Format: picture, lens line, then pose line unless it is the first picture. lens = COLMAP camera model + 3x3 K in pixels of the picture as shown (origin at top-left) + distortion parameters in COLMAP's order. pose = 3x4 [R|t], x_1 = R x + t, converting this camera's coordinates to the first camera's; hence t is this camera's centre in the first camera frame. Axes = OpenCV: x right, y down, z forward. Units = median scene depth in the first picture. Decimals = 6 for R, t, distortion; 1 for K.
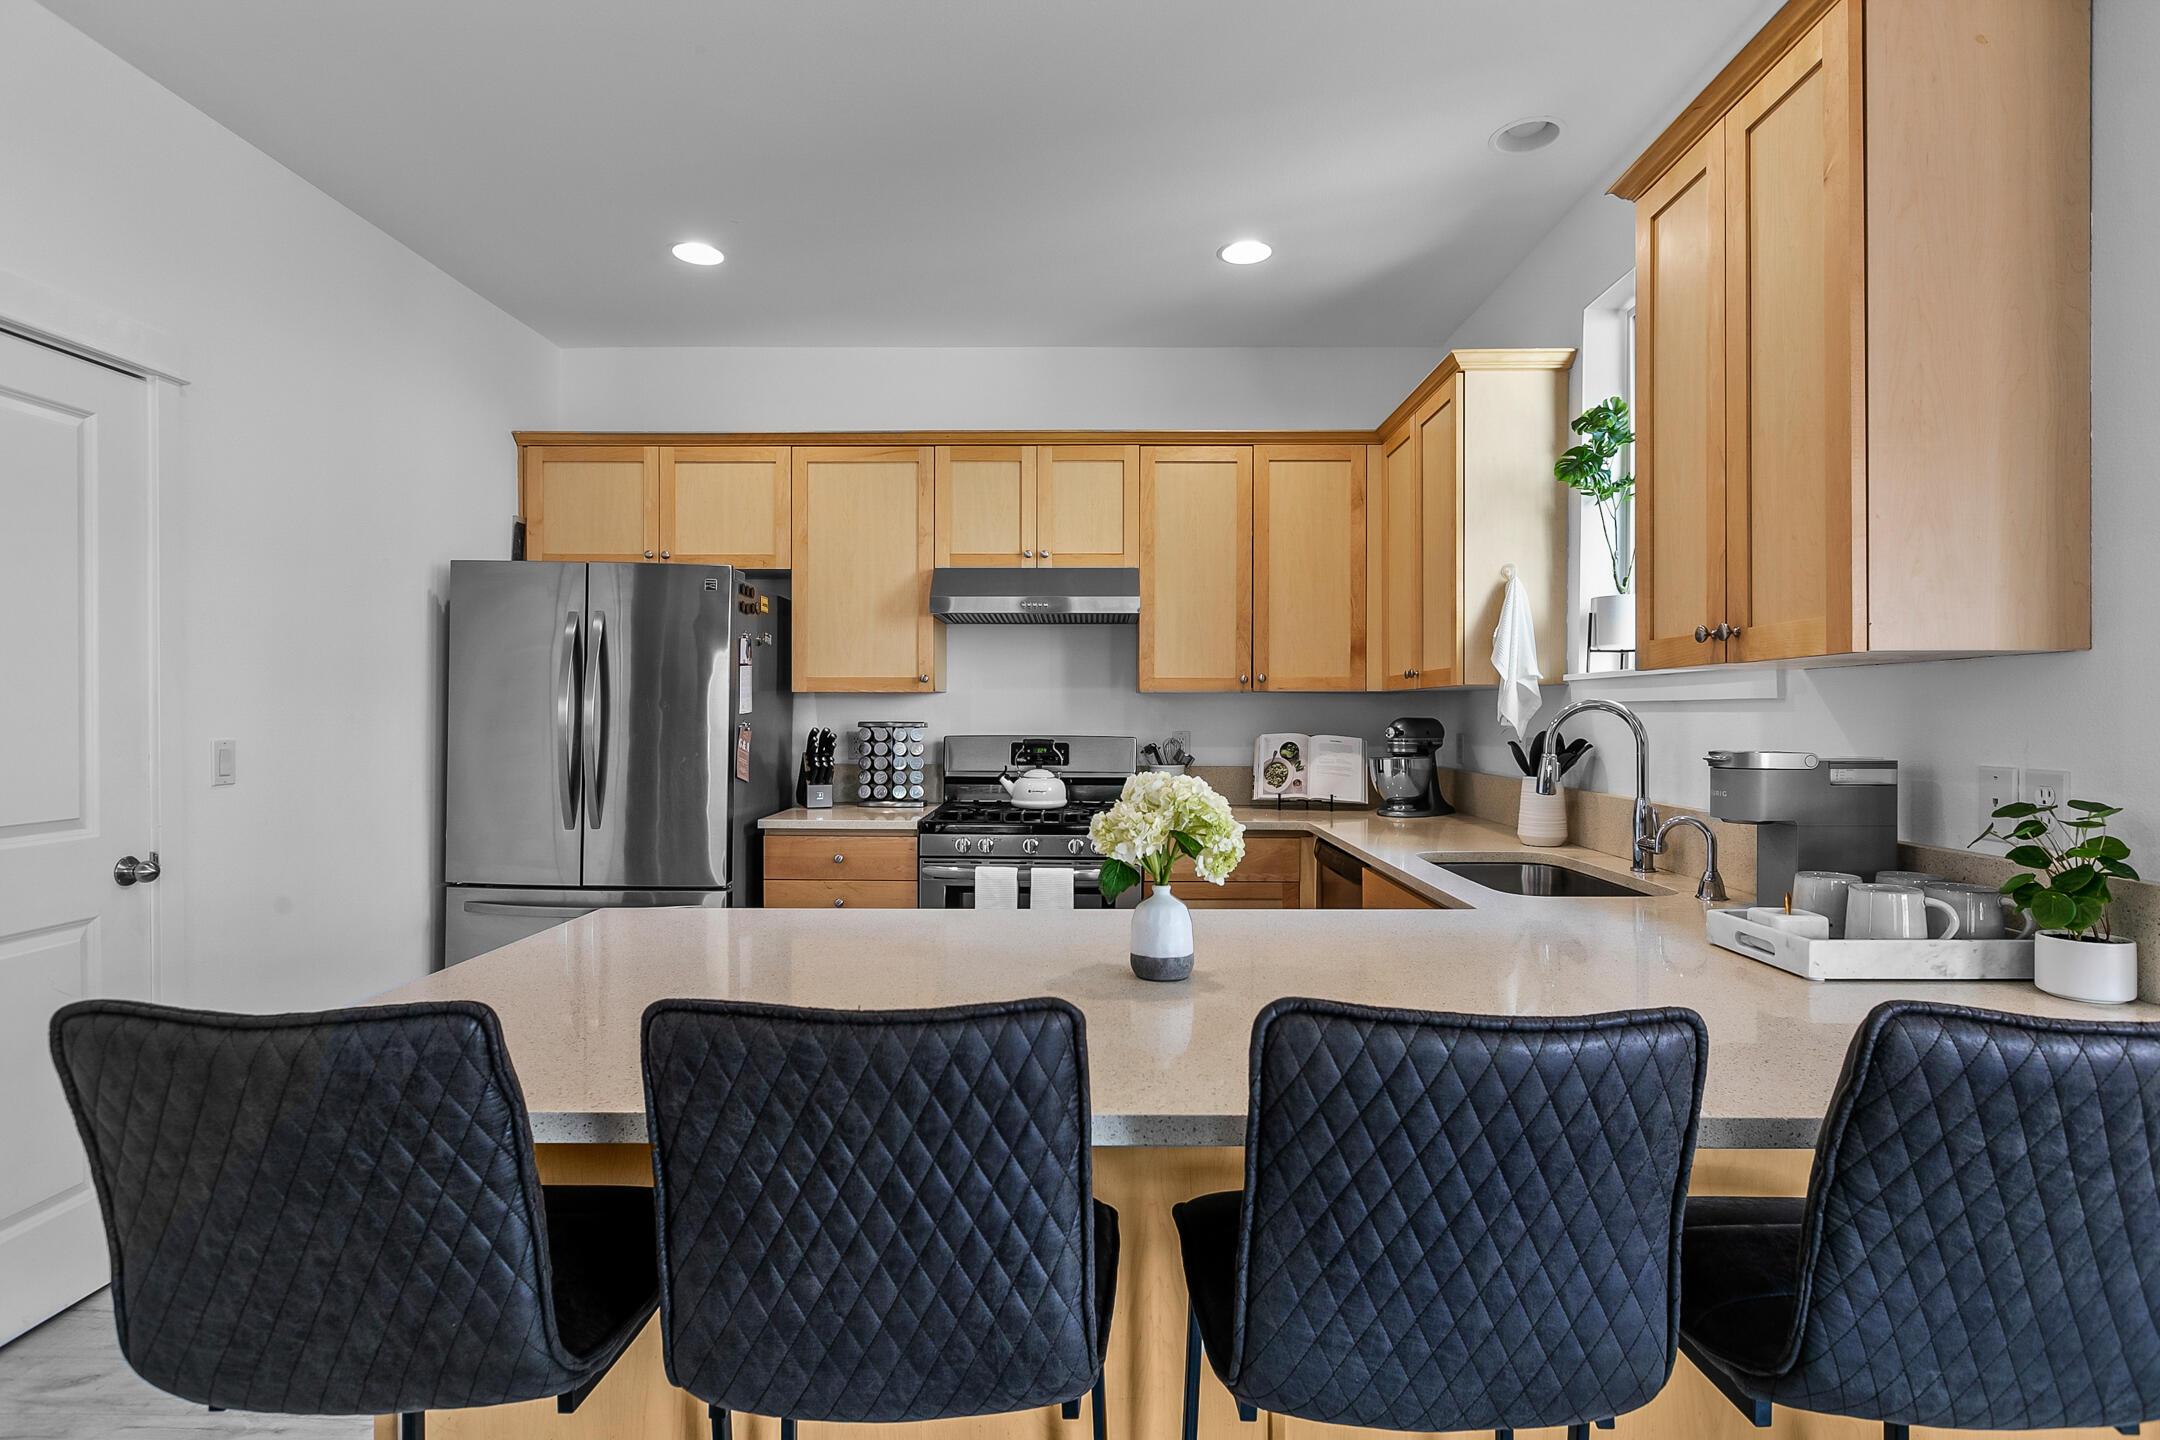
lens RADIAL K [[1102.5, 0, 1080.0], [0, 1102.5, 720.0], [0, 0, 1]] dist [-0.000992, 0.001074]
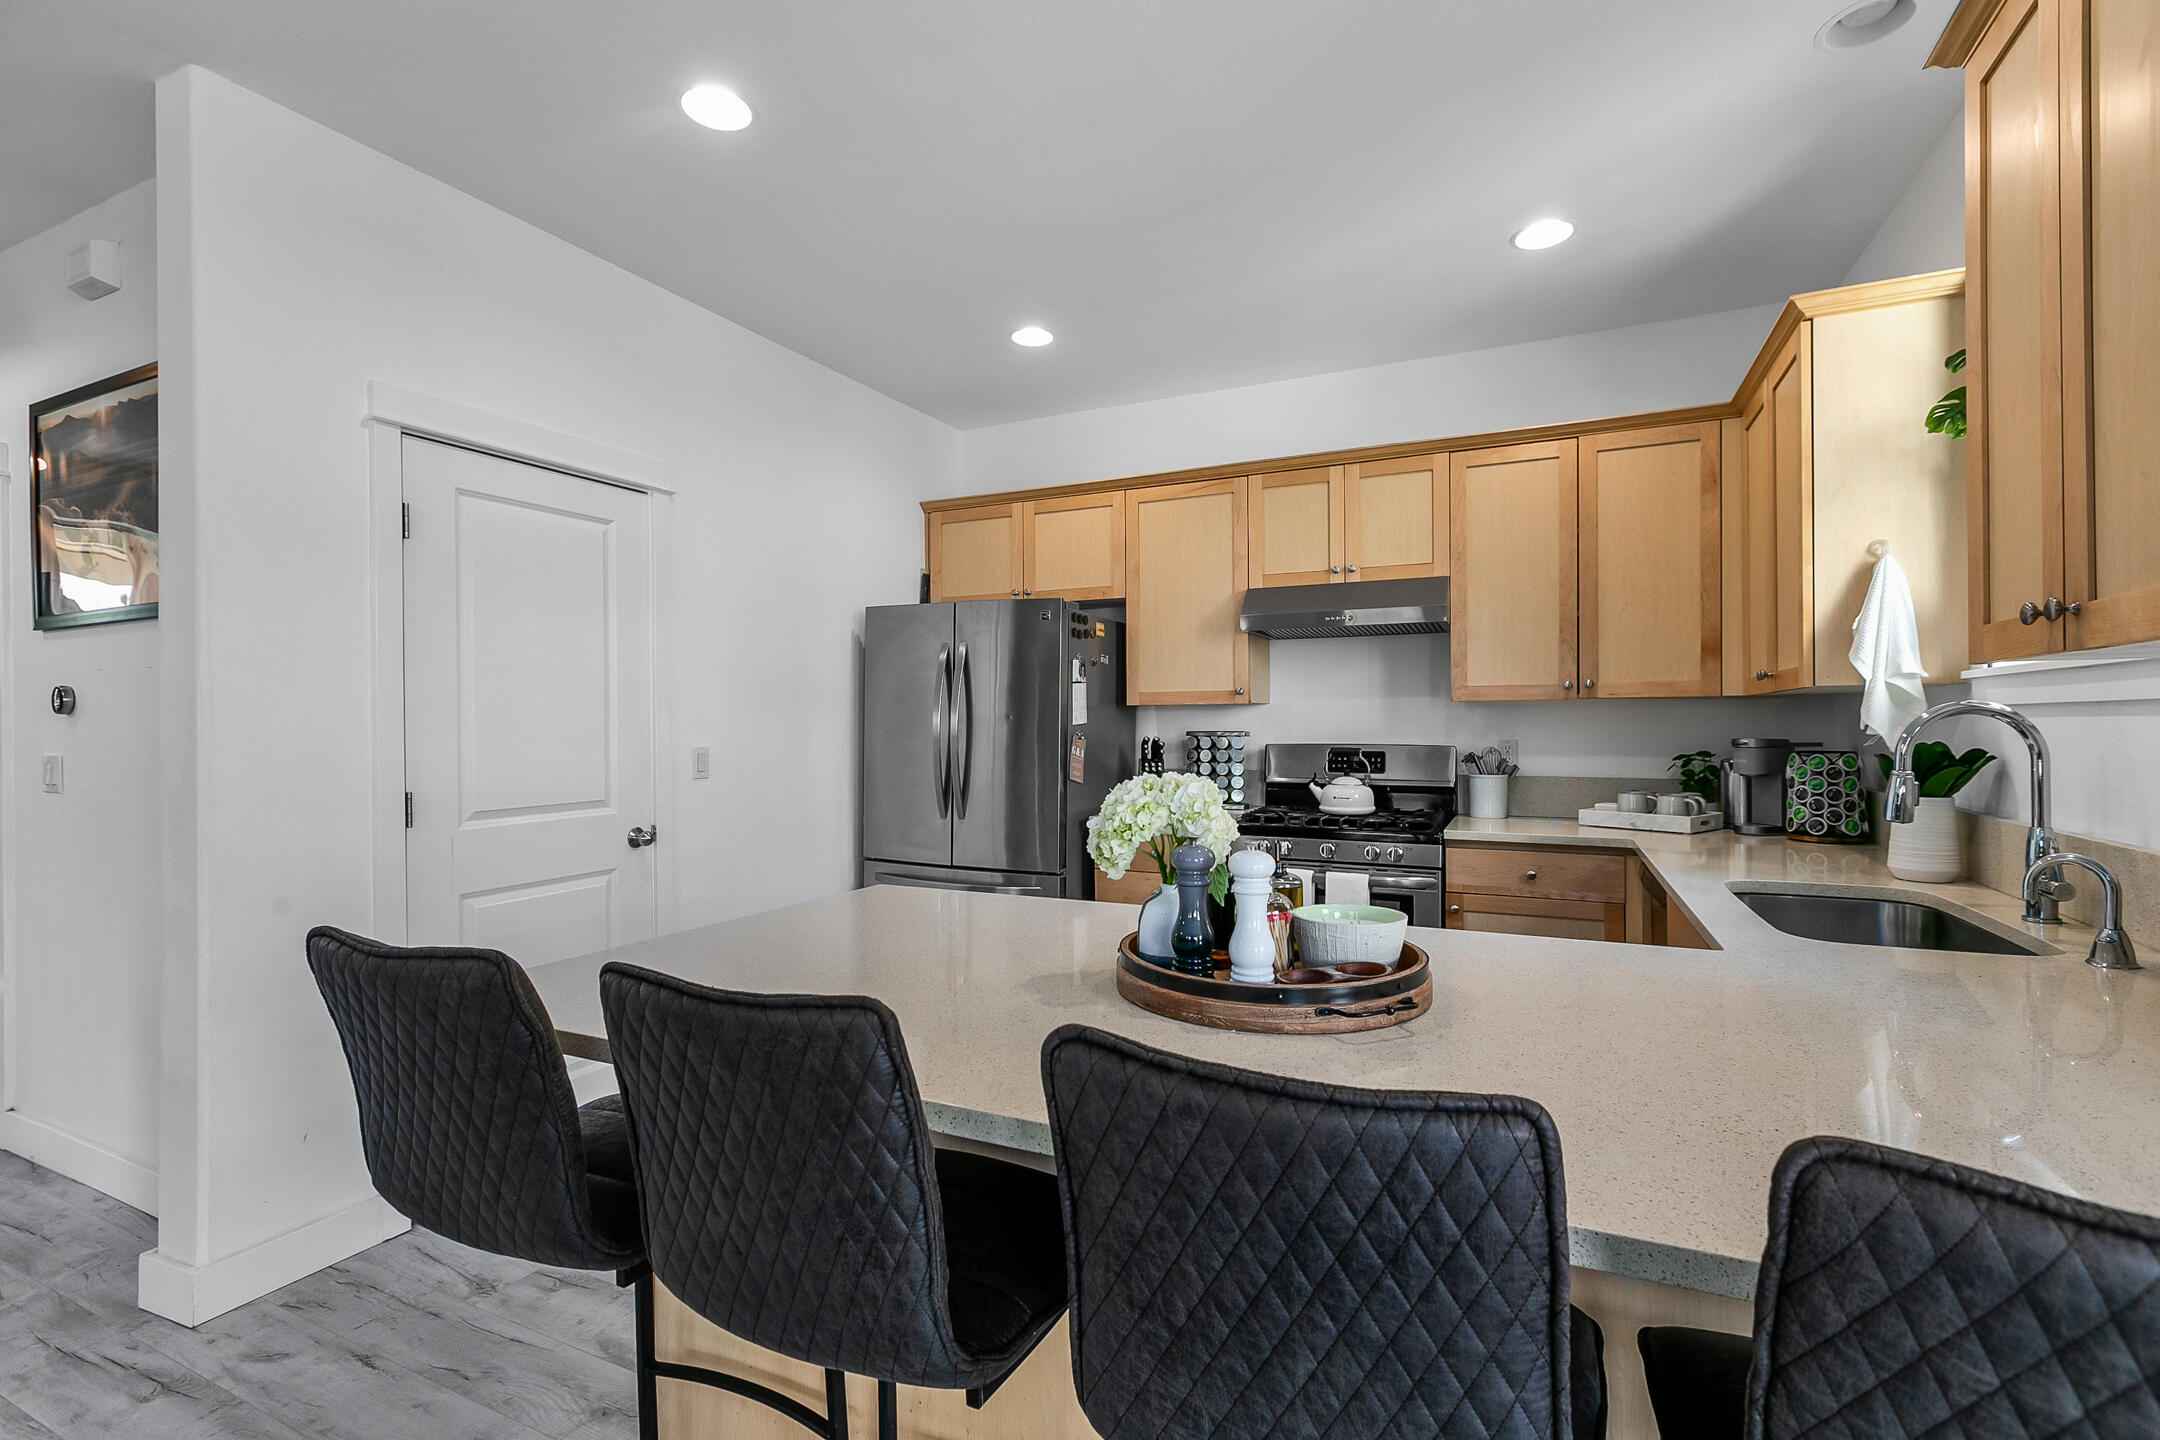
lens RADIAL K [[989.0, 0, 1080.0], [0, 989.0, 720.0], [0, 0, 1]] dist [0.000976, 0.001676]
pose [[0.904355, -0.007771, -0.426711, 0.133034], [0.004077, 0.999946, -0.009568, -0.000542], [0.426762, 0.006913, 0.904337, 0.054037]]
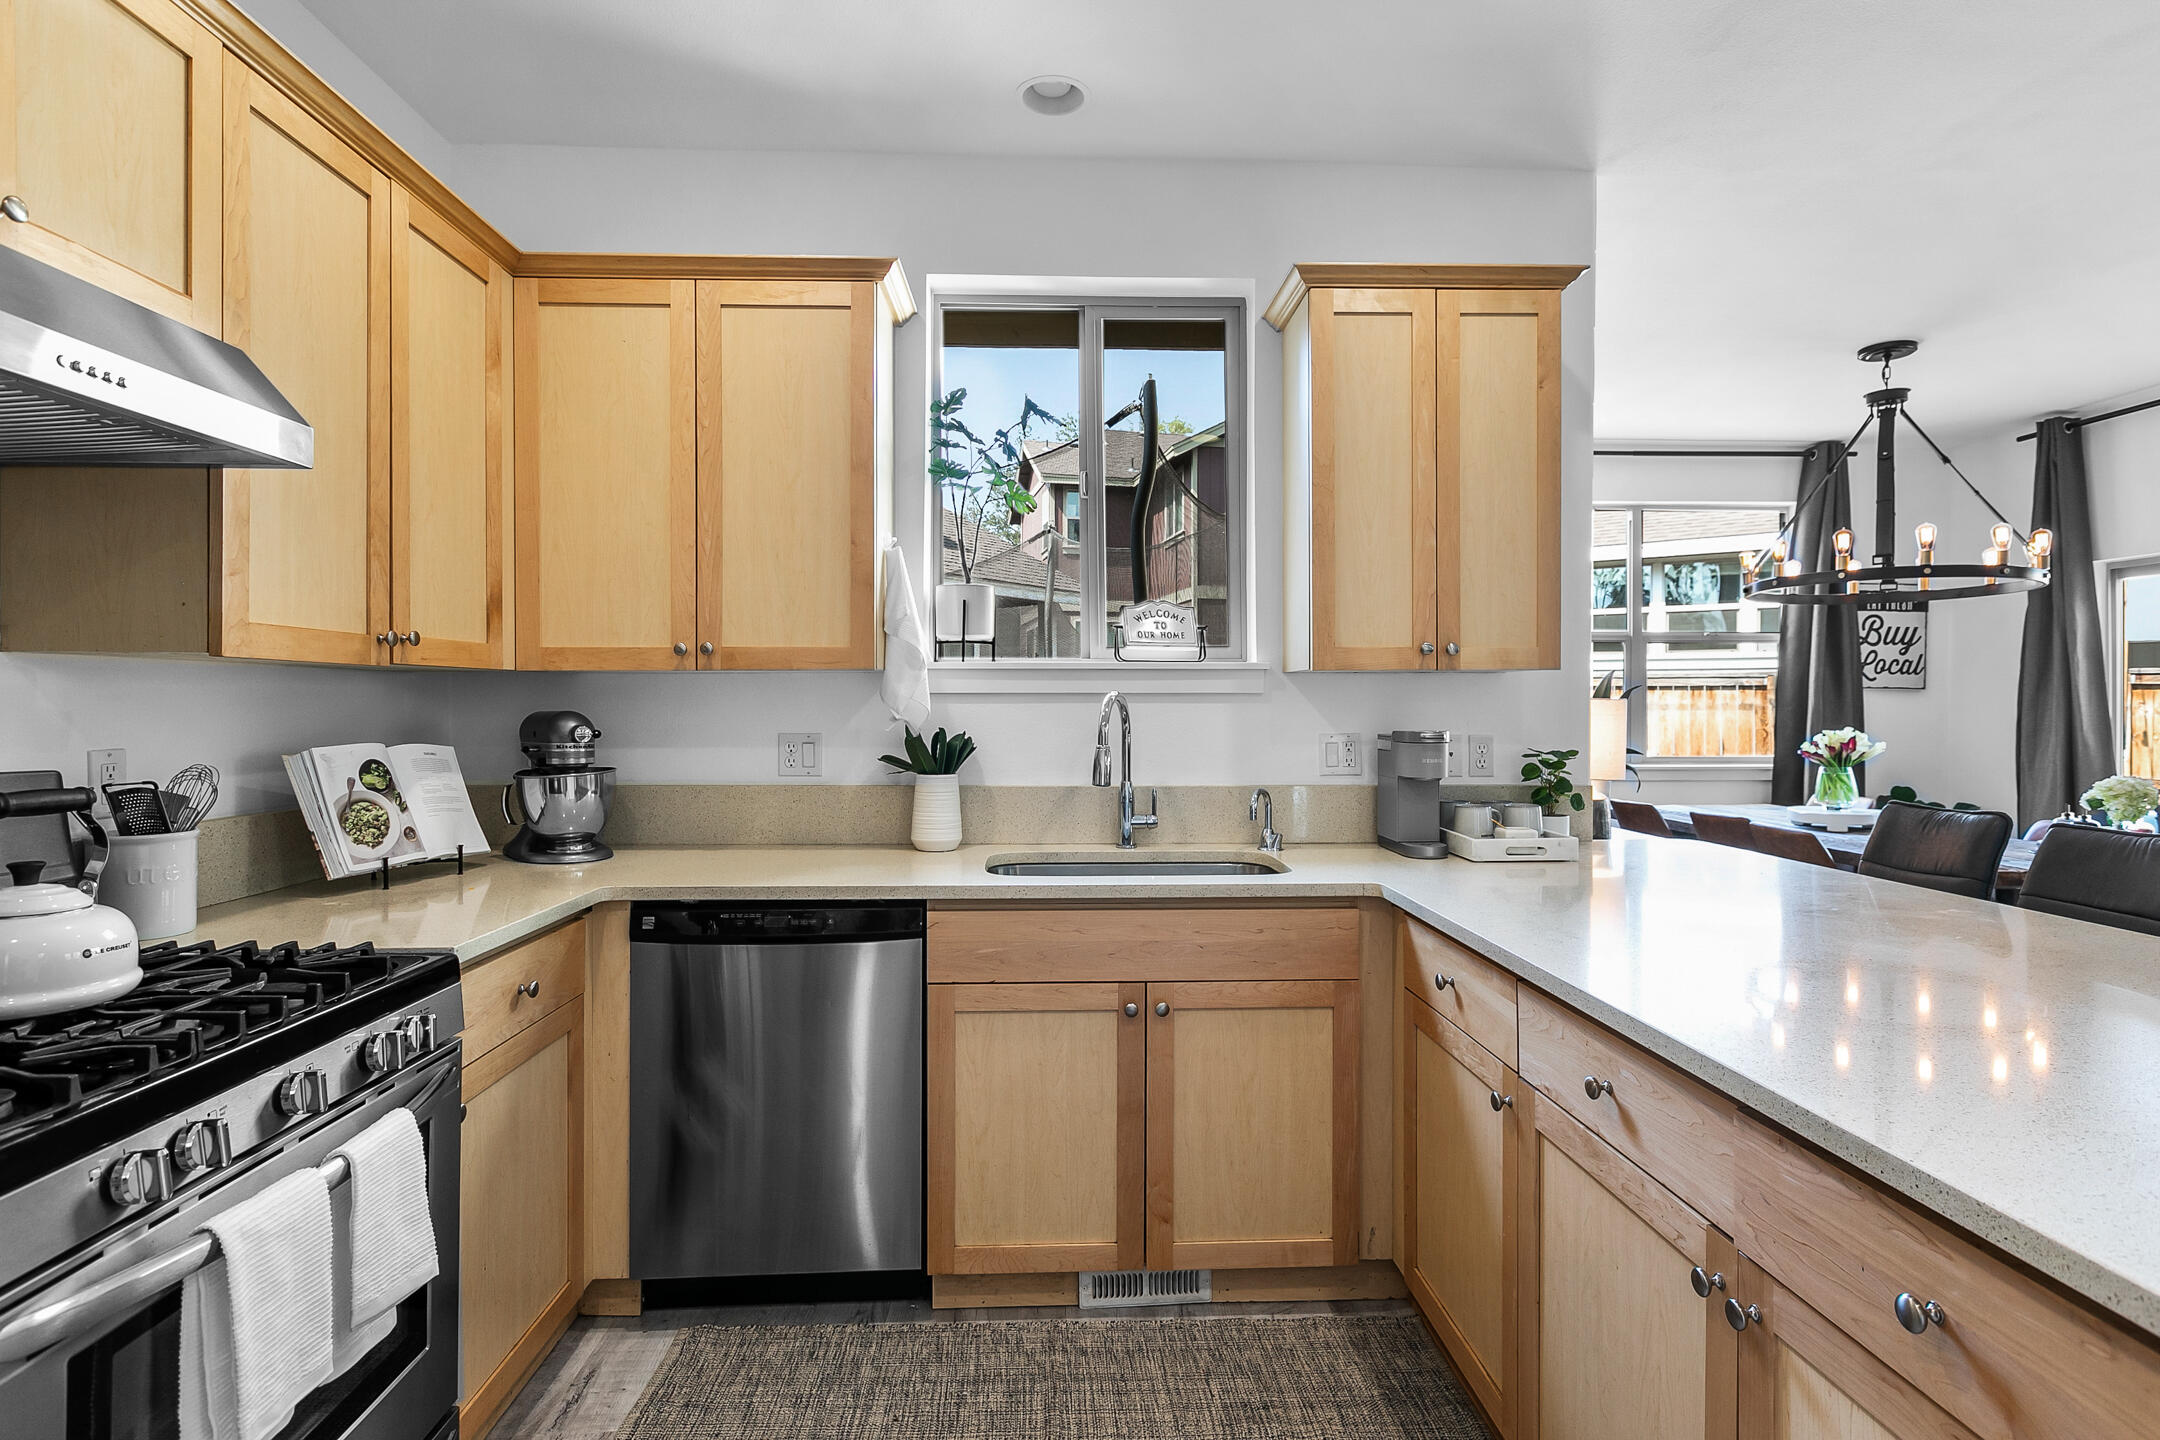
lens RADIAL K [[1102.5, 0, 1080.0], [0, 1102.5, 720.0], [0, 0, 1]] dist [-0.000992, 0.001074]
pose [[-0.044091, -0.009266, 0.998985, -0.370488], [0.004428, 0.999945, 0.009470, -0.002559], [-0.999018, 0.004841, -0.044047, 0.711992]]
